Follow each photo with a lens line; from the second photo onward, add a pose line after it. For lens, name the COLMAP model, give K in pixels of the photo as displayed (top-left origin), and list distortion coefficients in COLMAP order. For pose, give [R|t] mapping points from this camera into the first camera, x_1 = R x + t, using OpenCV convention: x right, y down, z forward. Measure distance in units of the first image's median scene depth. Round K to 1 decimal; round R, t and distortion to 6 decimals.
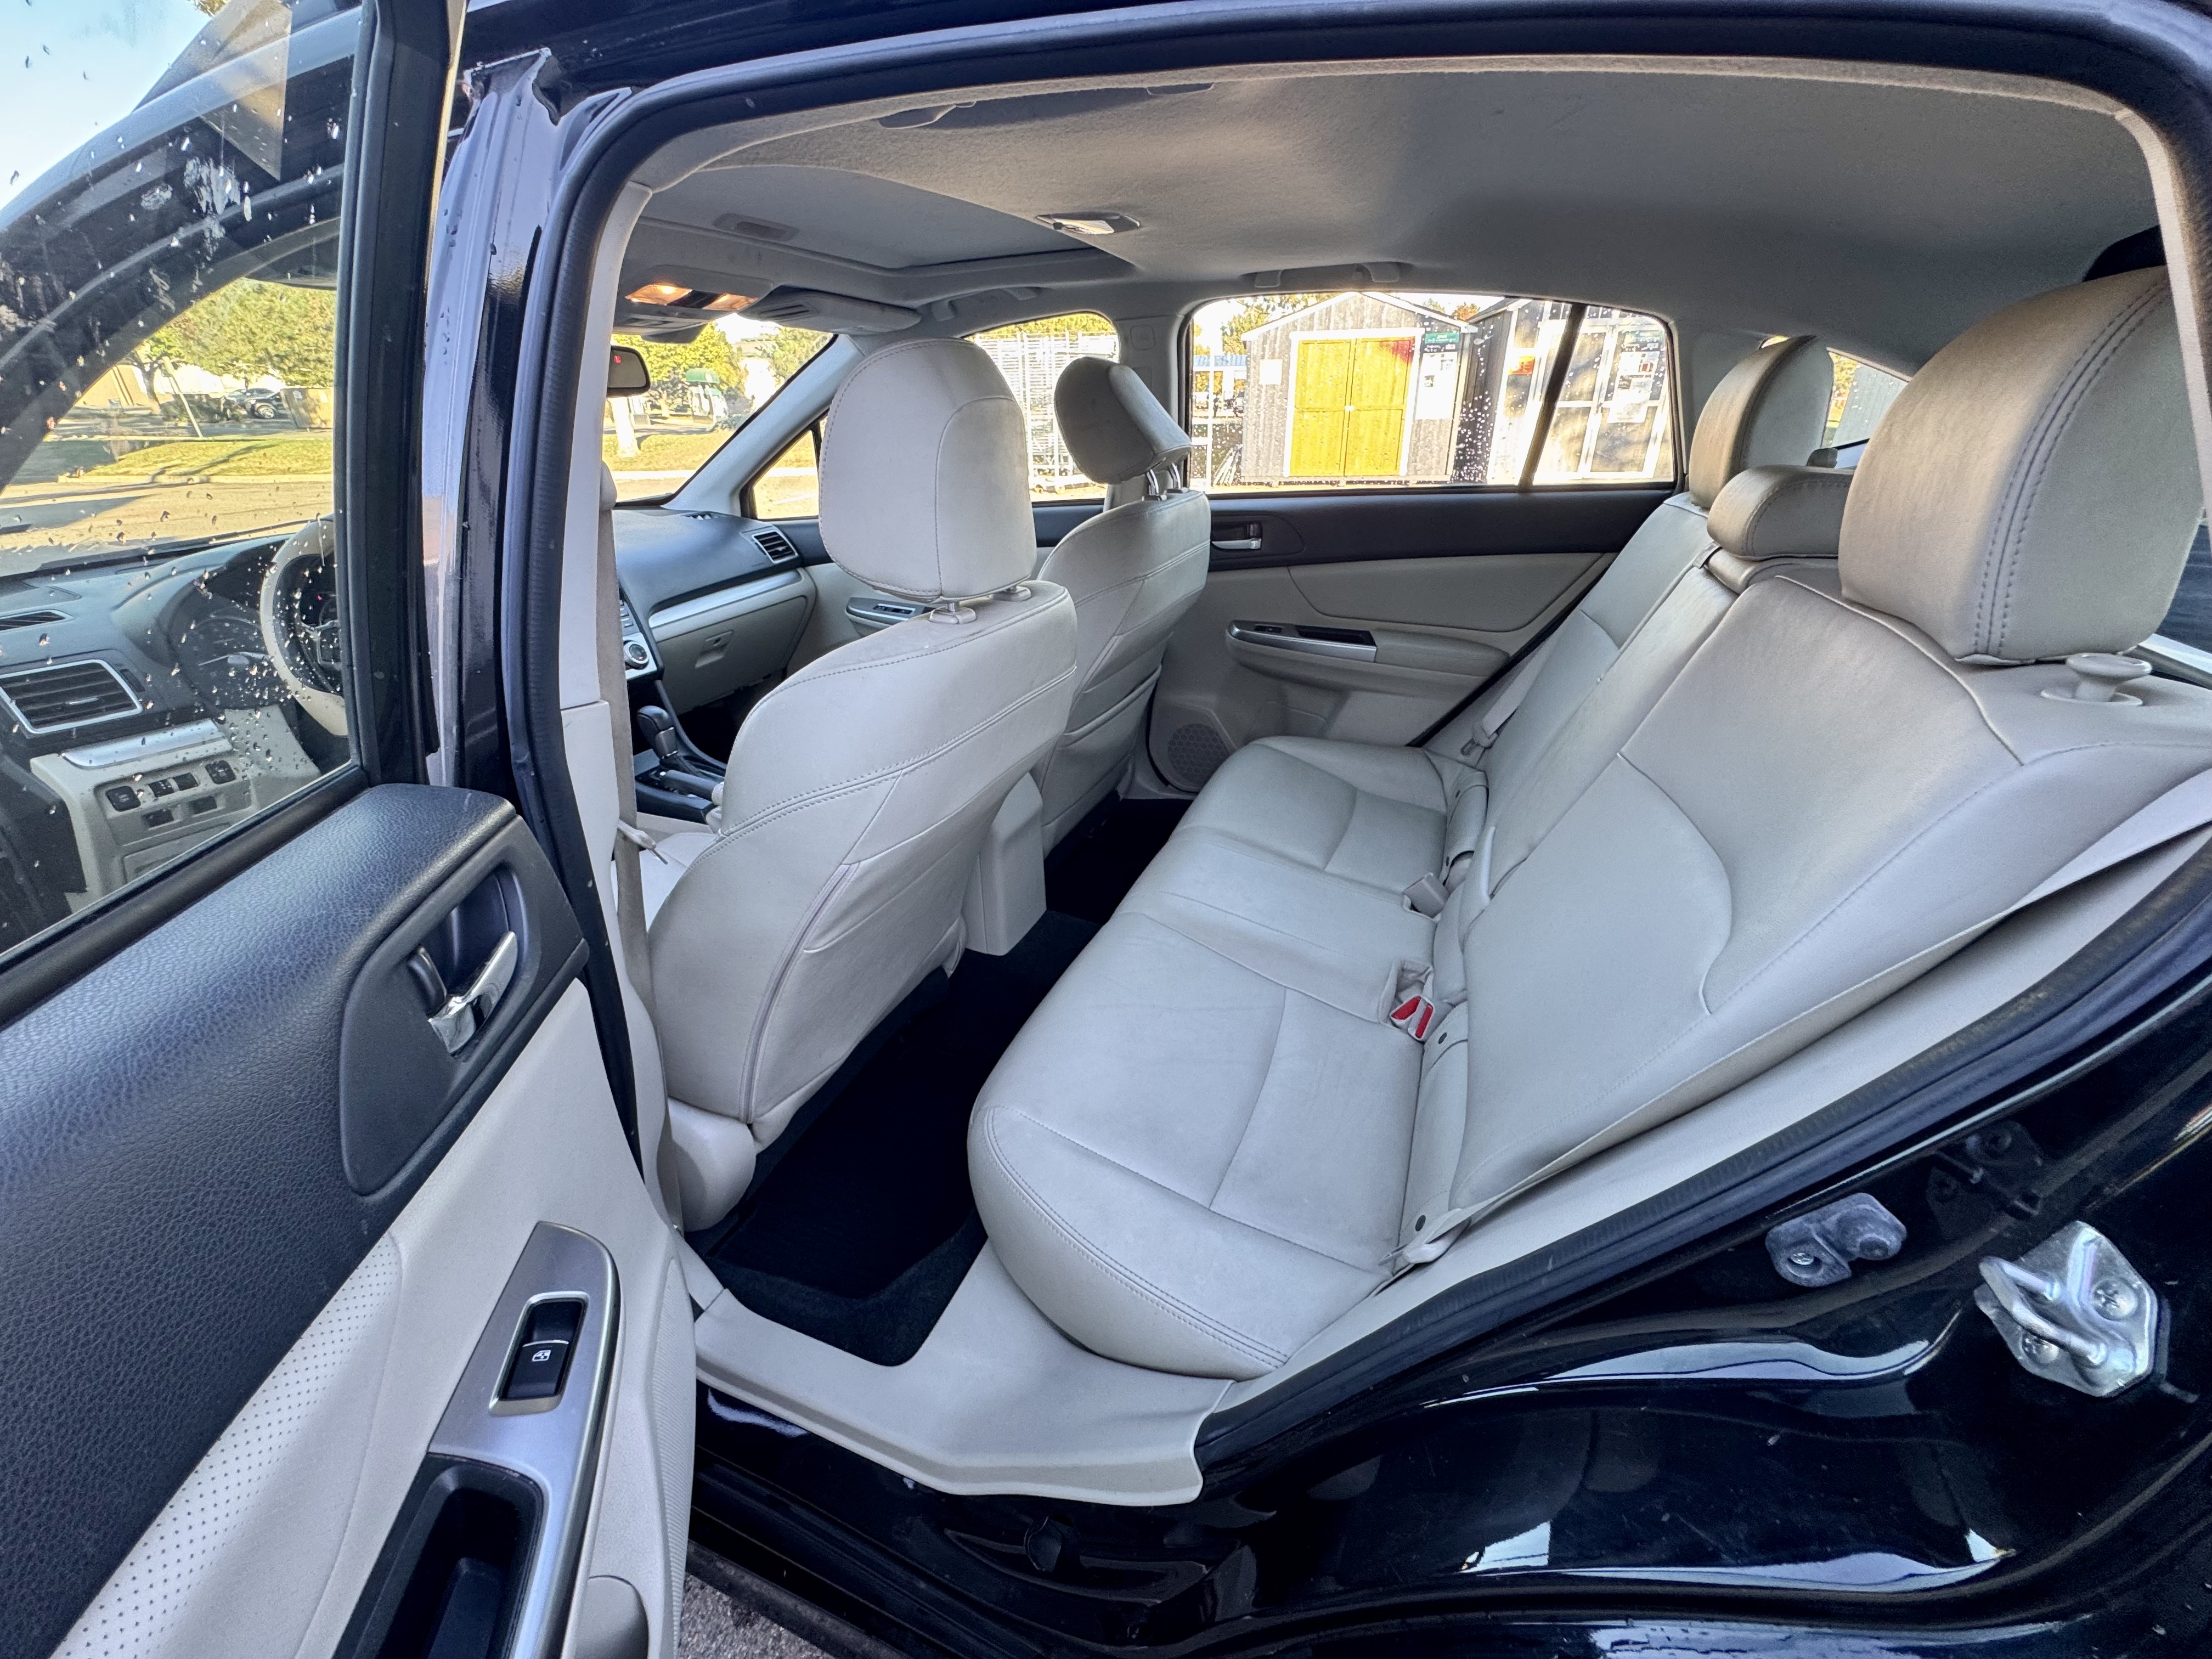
lens RADIAL K [[886.8, 0, 1106.0], [0, 886.8, 829.5], [0, 0, 1]] dist [-0.002192, -0.000451]
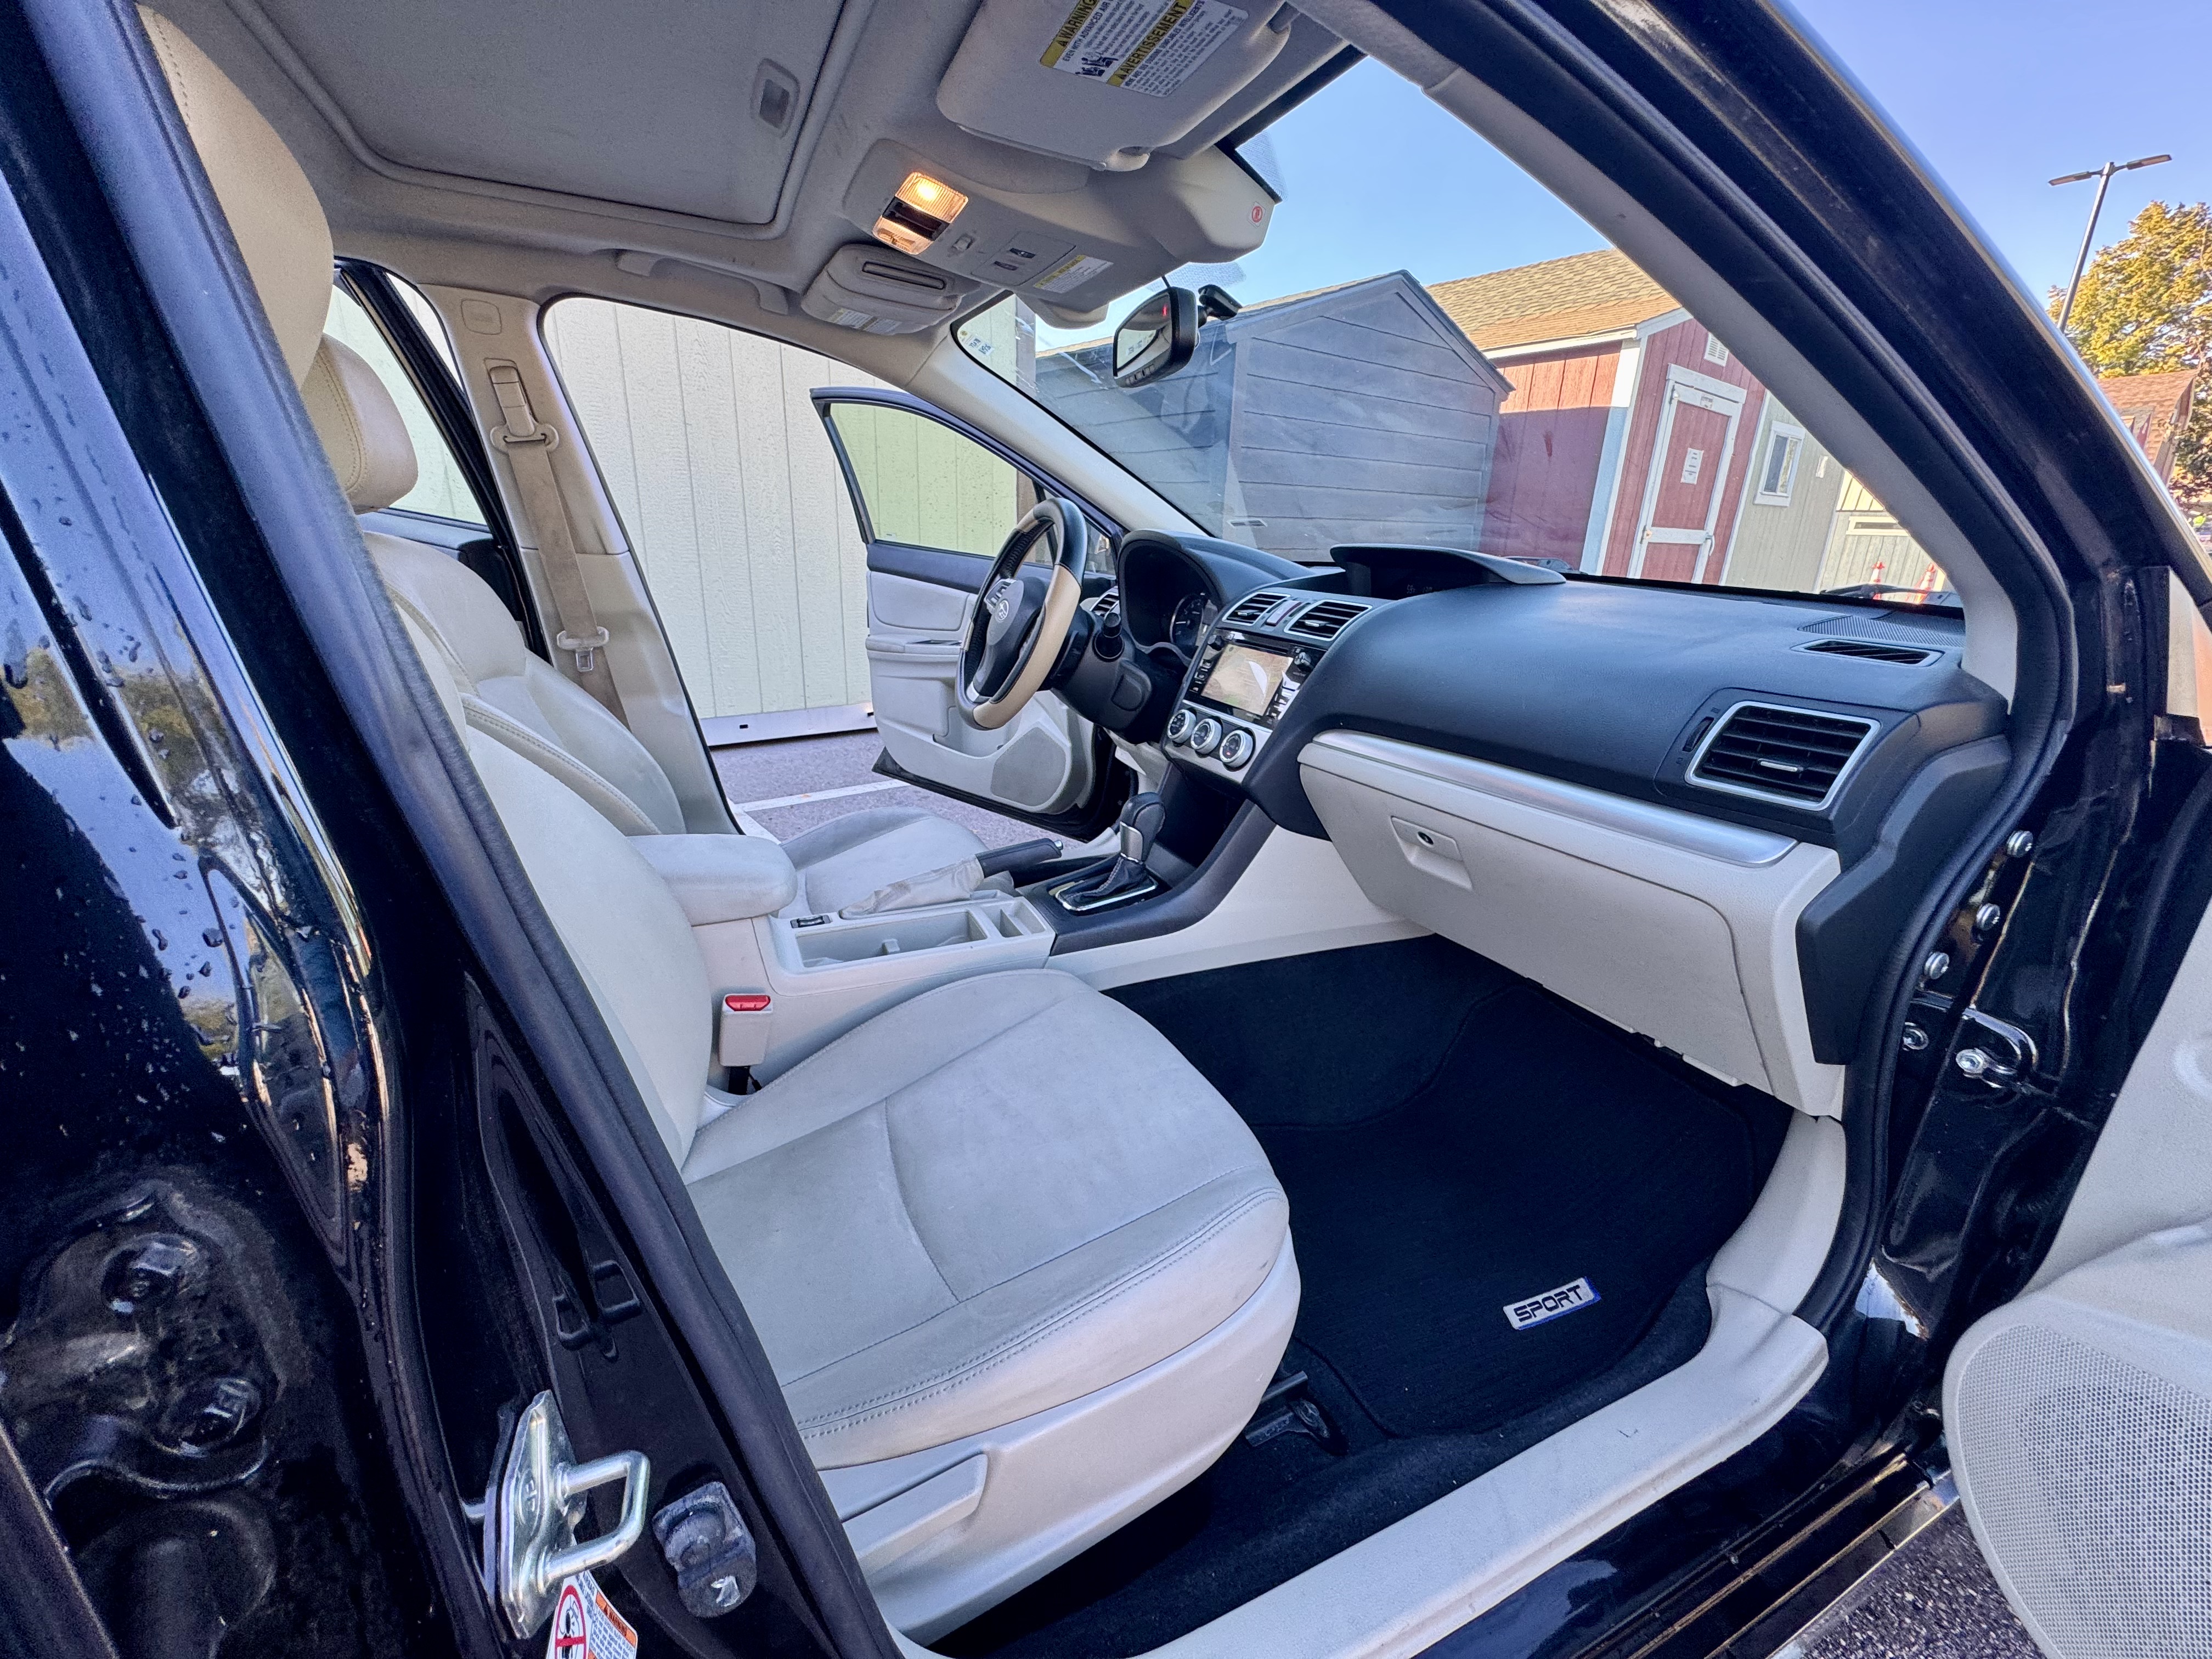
lens RADIAL K [[886.8, 0, 1106.0], [0, 886.8, 829.5], [0, 0, 1]] dist [-0.002192, -0.000451]
pose [[-0.681620, 0.230715, -0.694381, 0.035952], [-0.330209, 0.749867, 0.573291, -0.690906], [0.652960, 0.620057, -0.434940, 1.718329]]
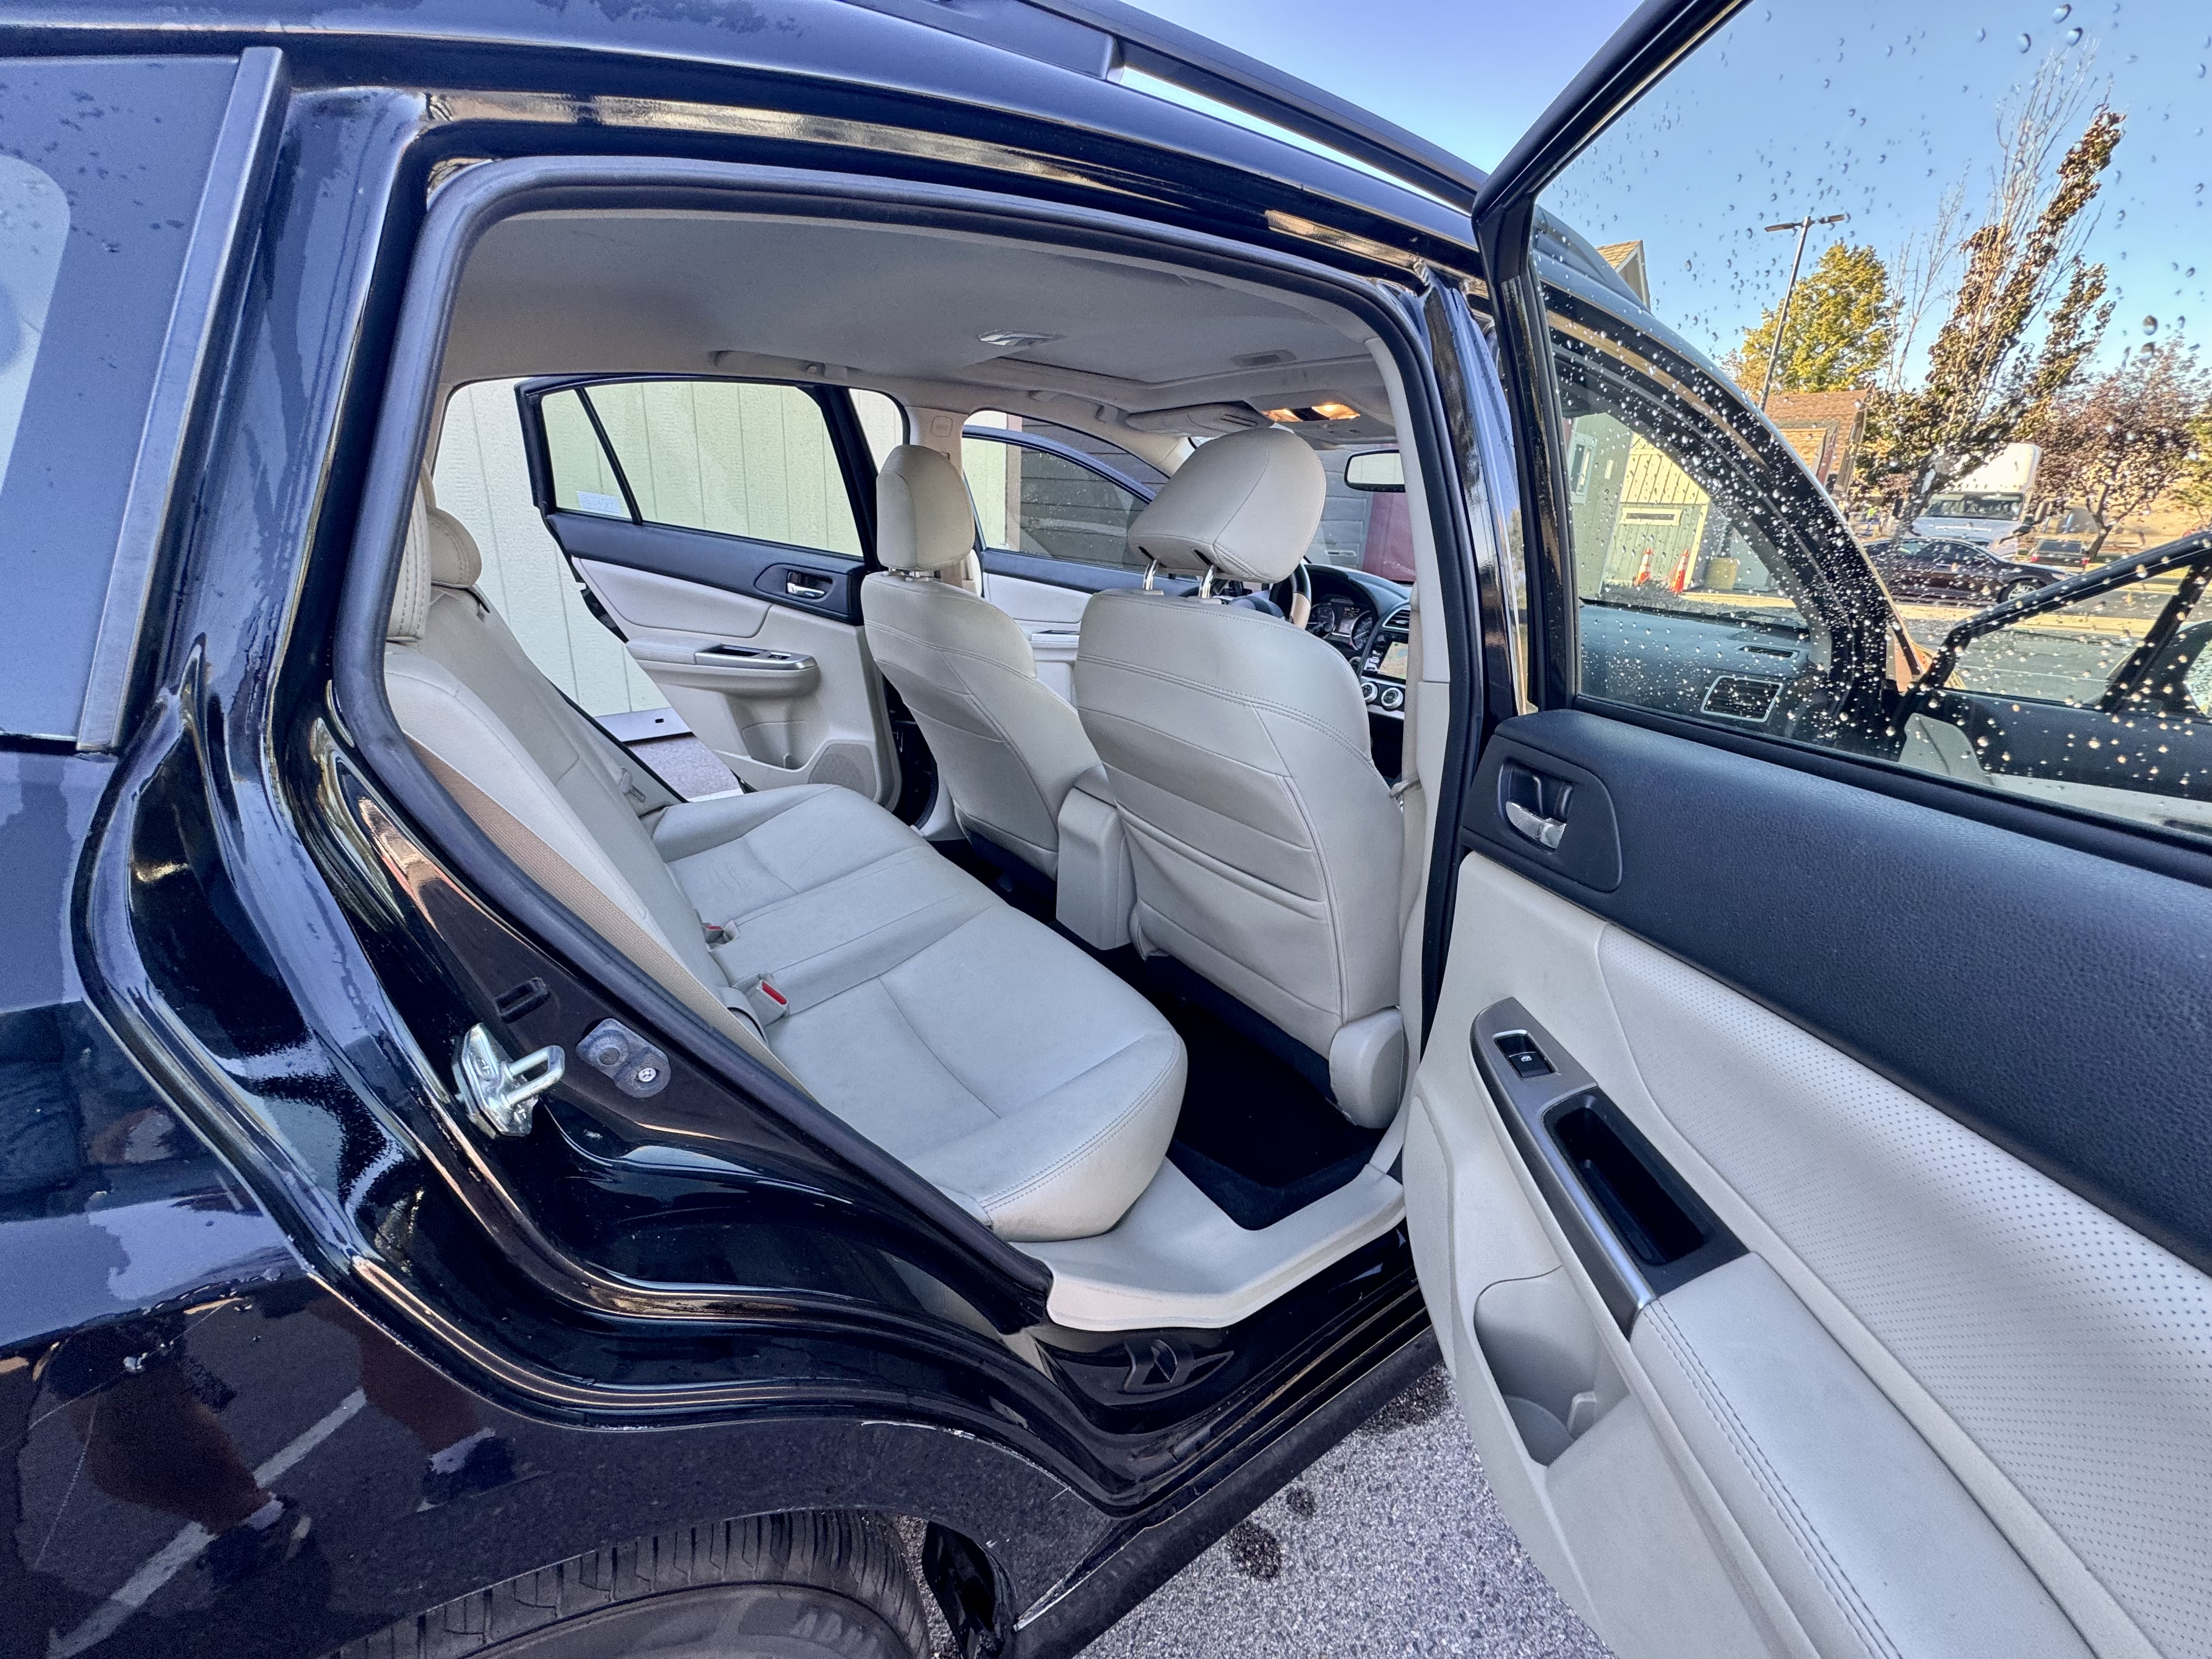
lens RADIAL K [[886.8, 0, 1106.0], [0, 886.8, 829.5], [0, 0, 1]] dist [-0.002192, -0.000451]
pose [[-0.538393, 0.278811, -0.795234, 0.899290], [-0.396742, 0.748688, 0.531095, -0.719497], [0.743458, 0.601440, -0.292473, 1.532938]]
